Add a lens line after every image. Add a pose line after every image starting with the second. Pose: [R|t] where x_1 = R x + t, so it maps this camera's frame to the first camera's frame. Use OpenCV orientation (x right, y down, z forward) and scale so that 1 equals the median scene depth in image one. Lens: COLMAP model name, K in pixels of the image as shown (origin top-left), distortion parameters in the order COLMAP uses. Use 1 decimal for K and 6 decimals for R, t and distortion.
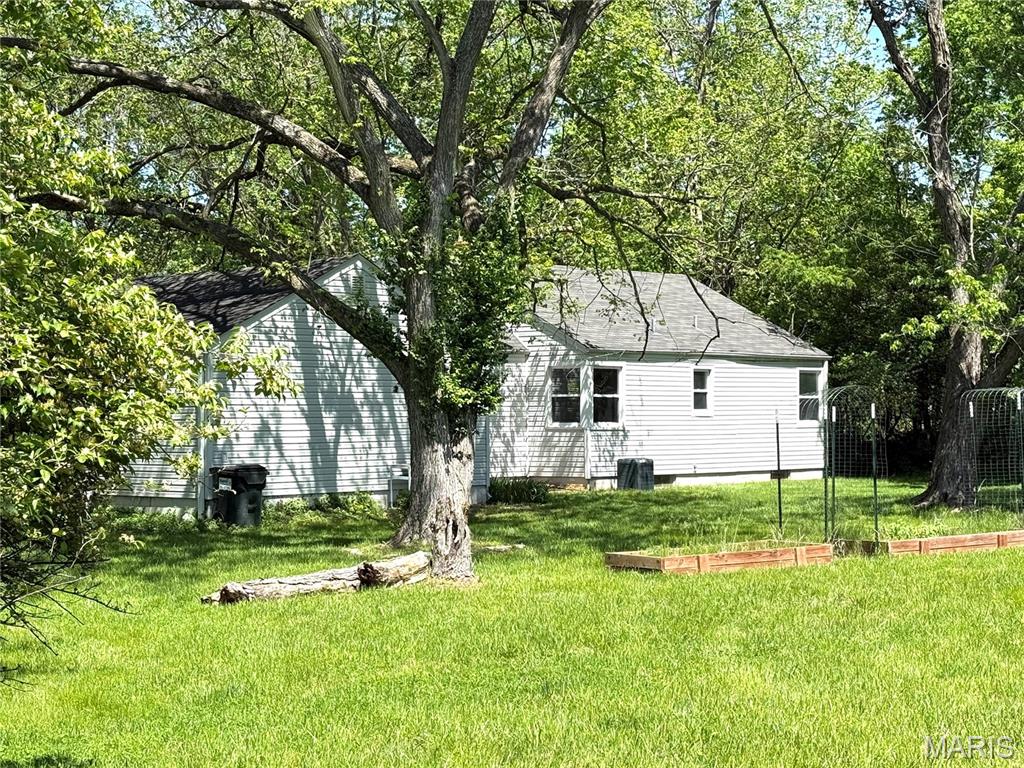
lens RADIAL K [[1887.5, 0, 512.0], [0, 1887.5, 384.0], [0, 0, 1]] dist [0.002577, 0.004695]
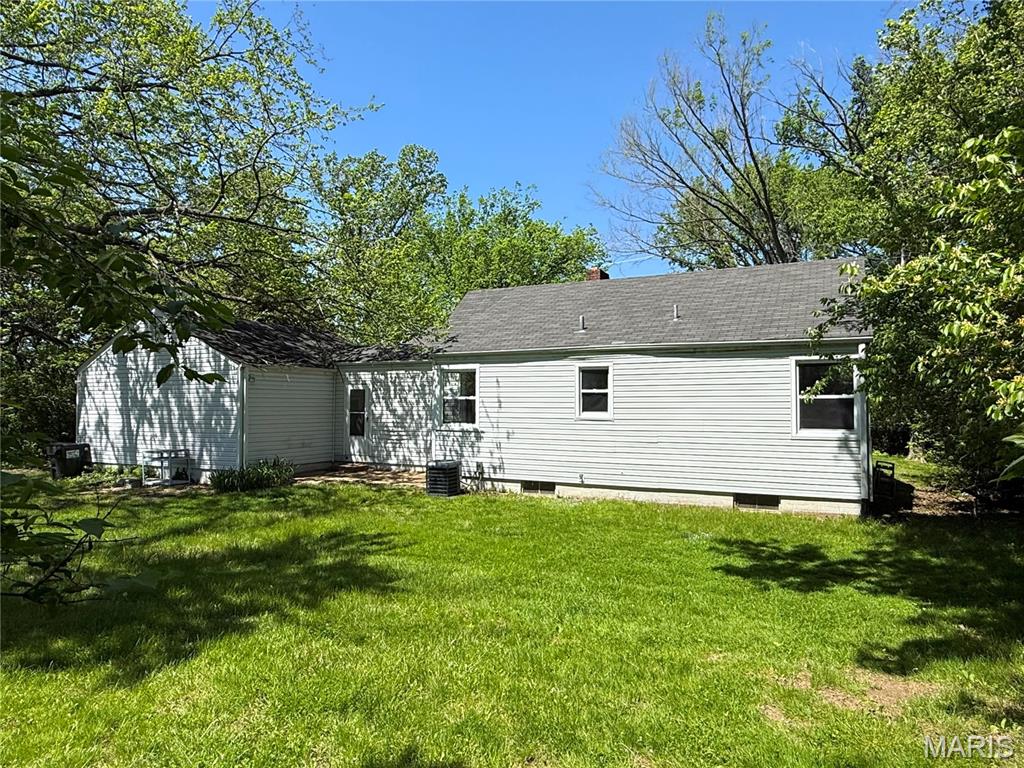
lens RADIAL K [[659.8, 0, 512.0], [0, 659.8, 384.0], [0, 0, 1]] dist [0.002357, 0.000627]
pose [[0.294786, -0.024254, -0.955255, 0.411144], [0.012922, 0.999688, -0.021394, 0.006771], [0.955476, -0.006037, 0.295007, 0.928353]]
